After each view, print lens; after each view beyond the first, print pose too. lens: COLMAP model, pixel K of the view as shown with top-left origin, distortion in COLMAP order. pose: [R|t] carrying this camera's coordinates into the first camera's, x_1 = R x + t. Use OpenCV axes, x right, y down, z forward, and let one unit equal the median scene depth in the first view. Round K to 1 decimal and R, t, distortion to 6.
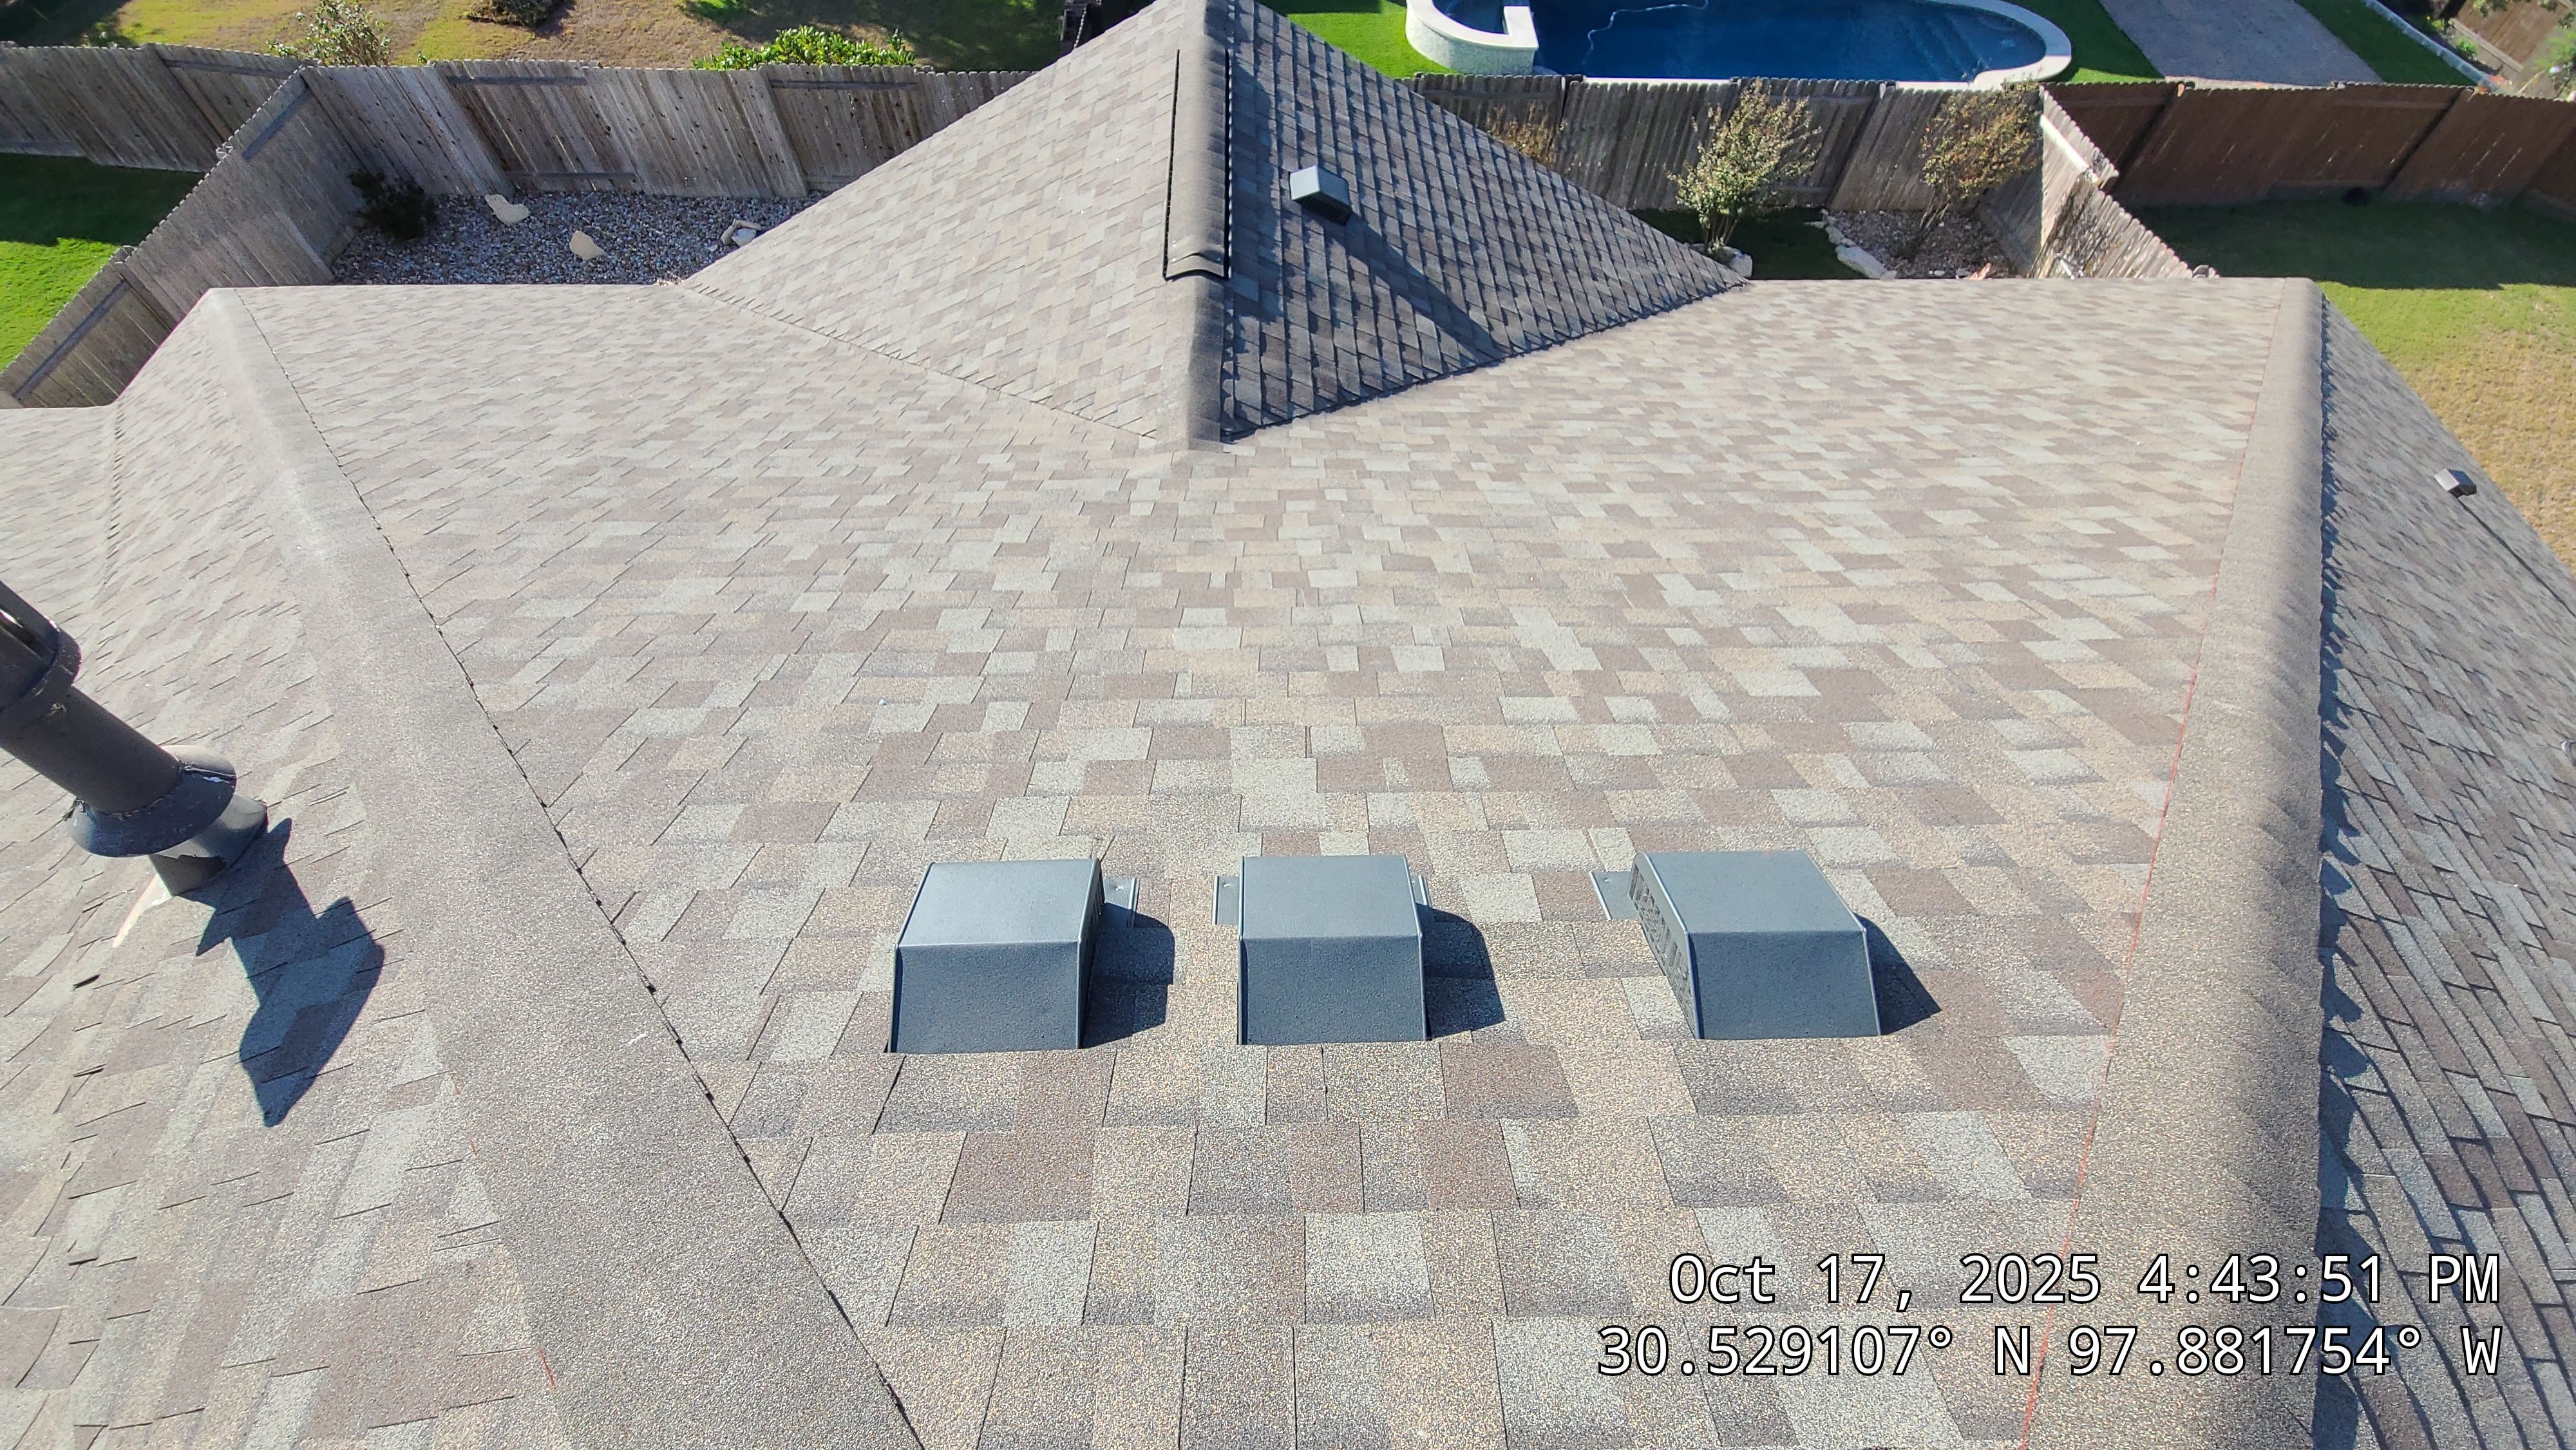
lens RADIAL K [[1048.7, 0, 1288.0], [0, 1048.7, 725.0], [0, 0, 1]] dist [0.025070, -0.013864]
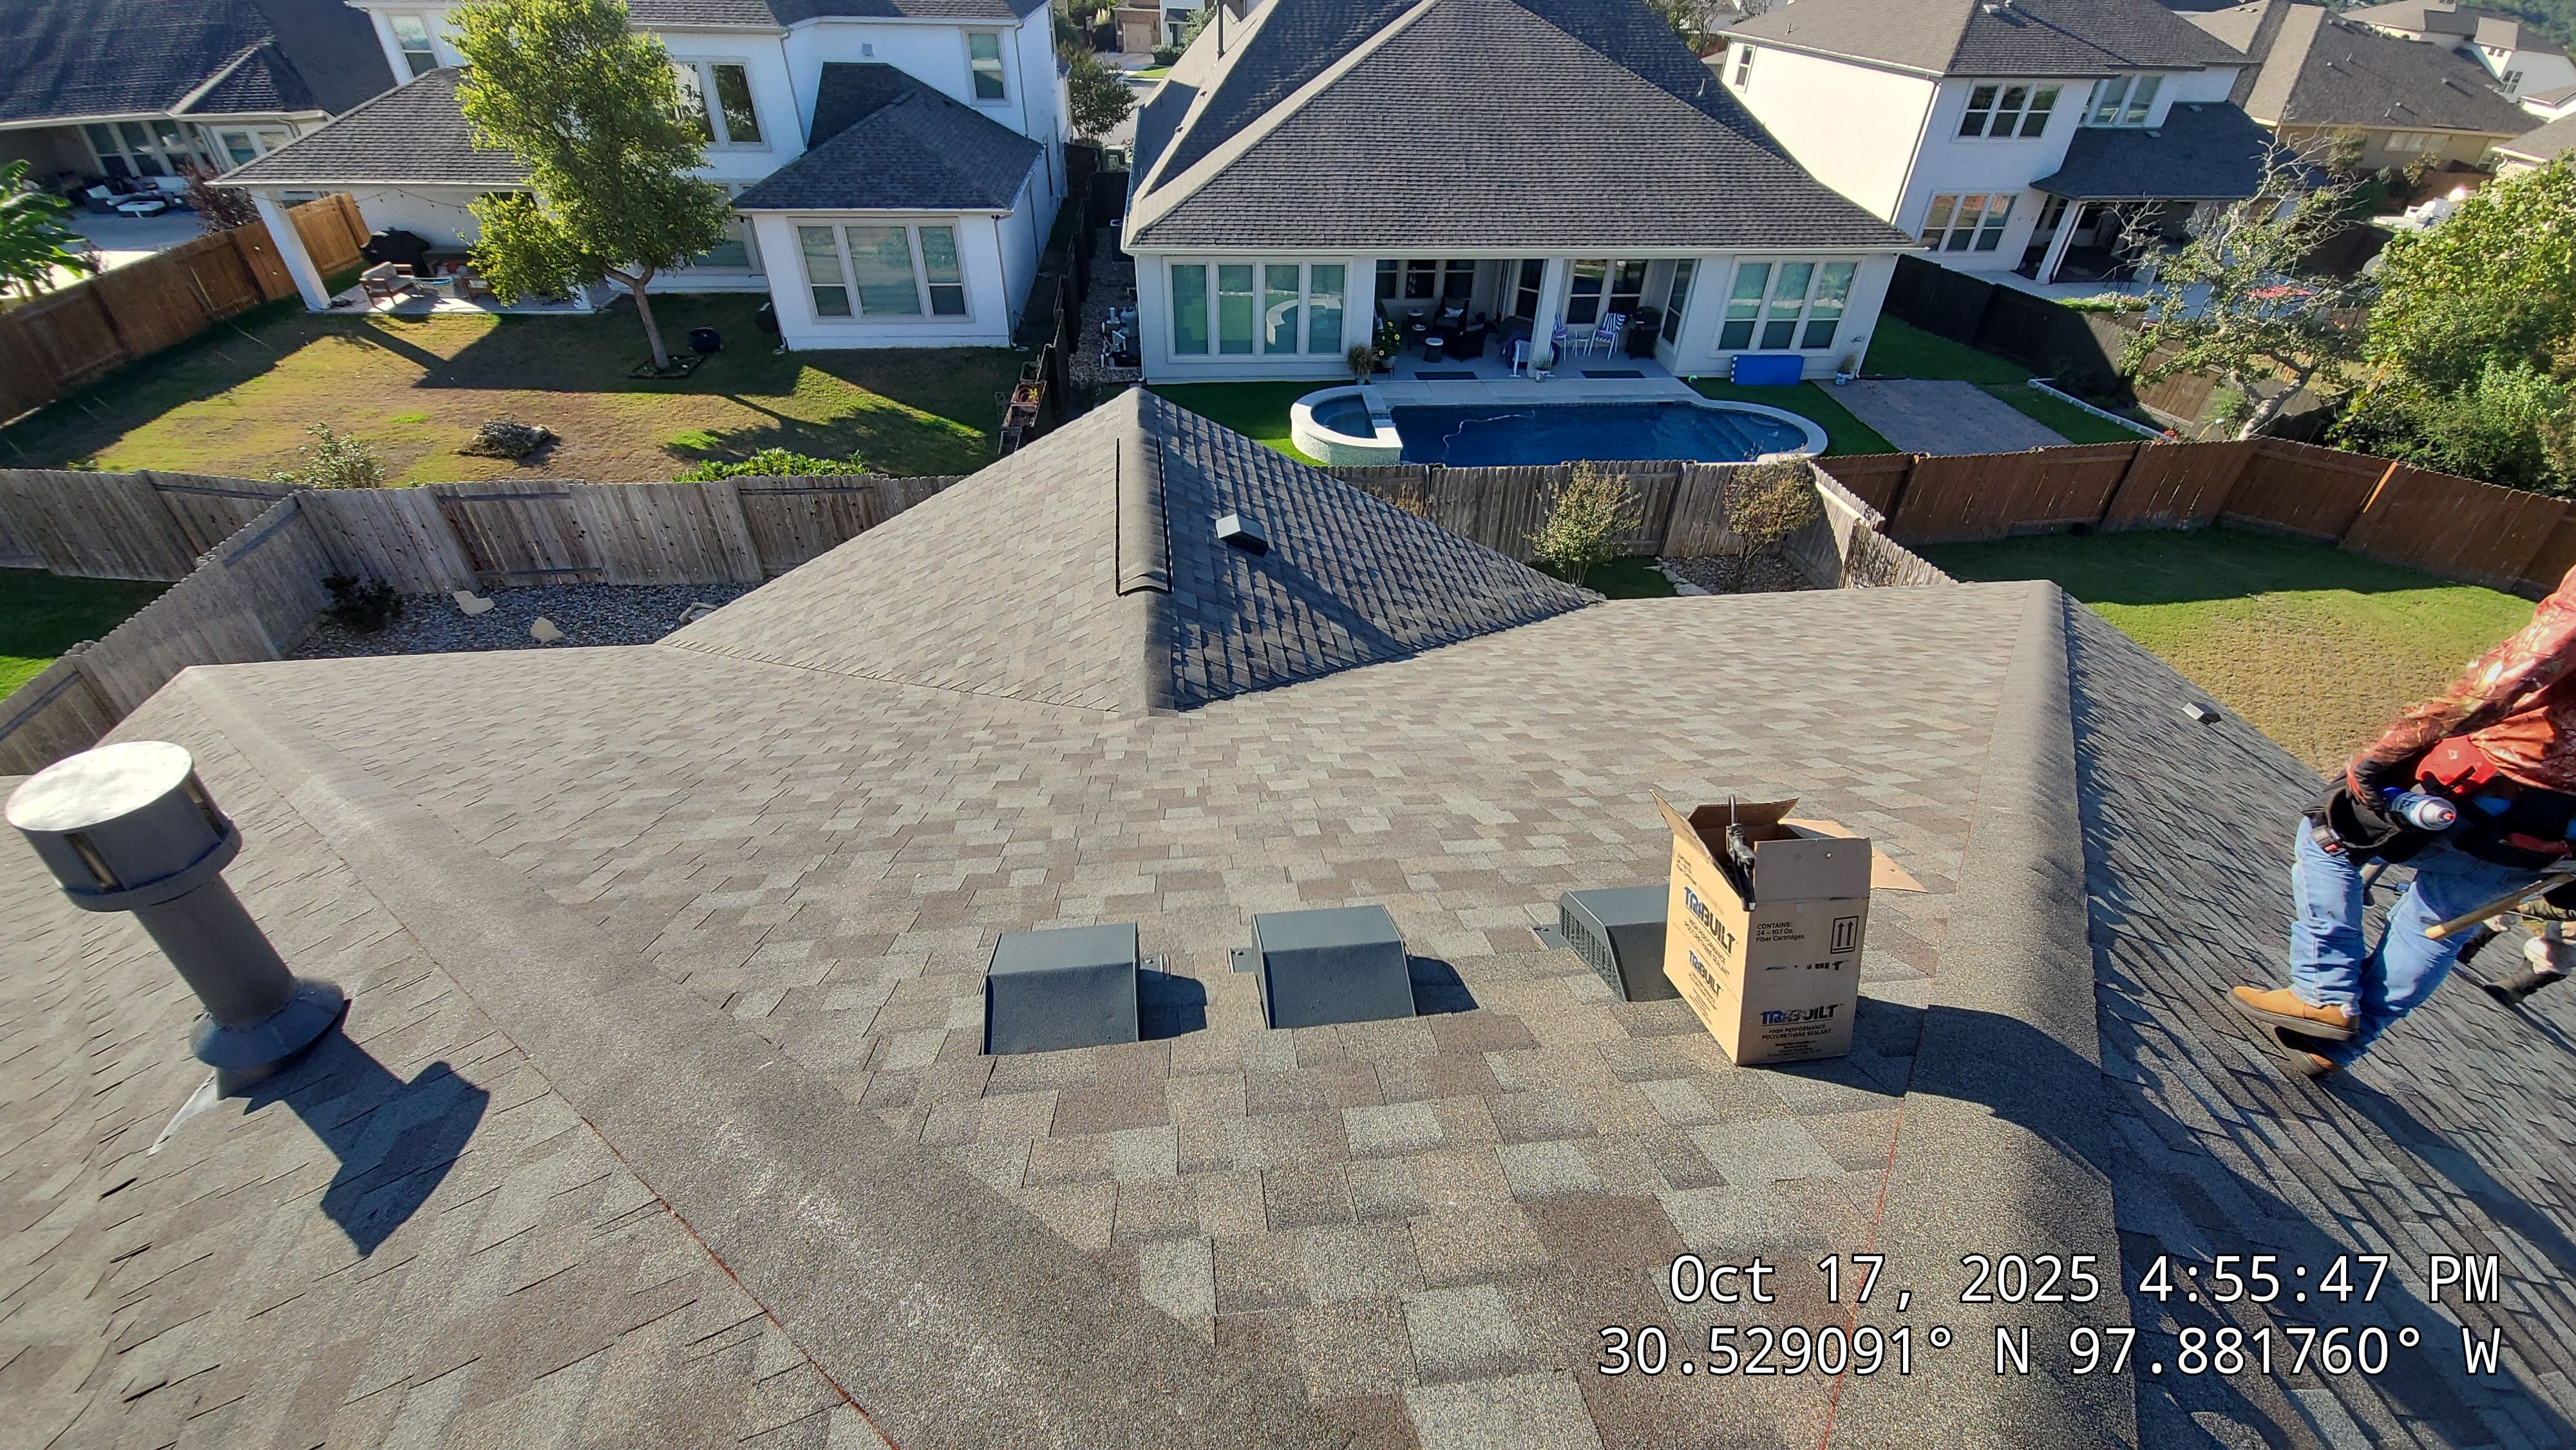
lens RADIAL K [[1064.0, 0, 1288.0], [0, 1064.0, 725.0], [0, 0, 1]] dist [0.021349, -0.010272]
pose [[0.995167, -0.051730, 0.083470, -0.033449], [0.076055, 0.943713, -0.321902, 0.112200], [-0.062120, 0.326695, 0.943086, -0.092866]]
